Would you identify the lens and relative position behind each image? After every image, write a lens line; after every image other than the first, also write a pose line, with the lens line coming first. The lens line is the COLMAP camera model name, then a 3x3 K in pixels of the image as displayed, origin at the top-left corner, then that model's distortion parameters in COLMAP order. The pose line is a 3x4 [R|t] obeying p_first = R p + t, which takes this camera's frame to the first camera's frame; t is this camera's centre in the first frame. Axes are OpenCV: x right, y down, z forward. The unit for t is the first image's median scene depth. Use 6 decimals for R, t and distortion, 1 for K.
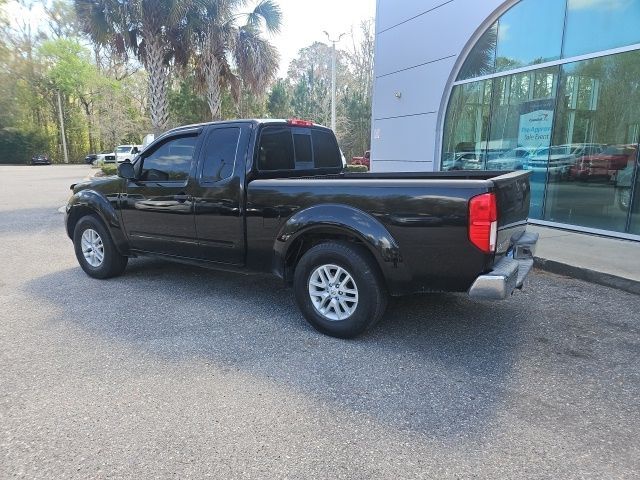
lens RADIAL K [[439.8, 0, 320.0], [0, 439.8, 240.0], [0, 0, 1]] dist [0.044367, -0.000218]
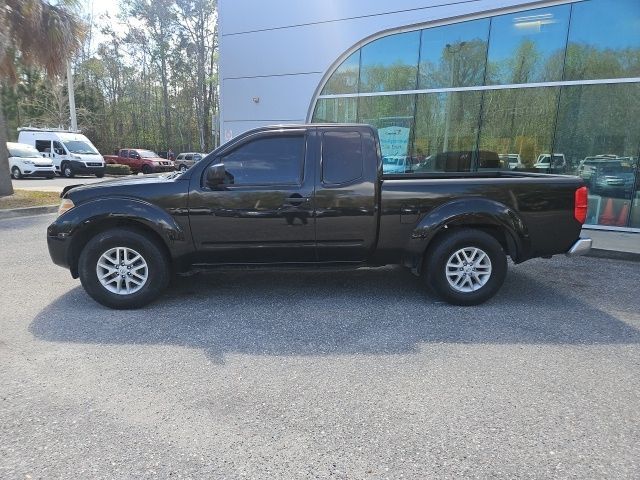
lens RADIAL K [[436.6, 0, 320.0], [0, 436.6, 240.0], [0, 0, 1]] dist [0.025841, -0.002390]
pose [[0.796605, -0.091561, 0.597526, -1.008552], [0.092411, 0.995289, 0.029312, -0.039077], [-0.597395, 0.031868, 0.801314, 0.248485]]
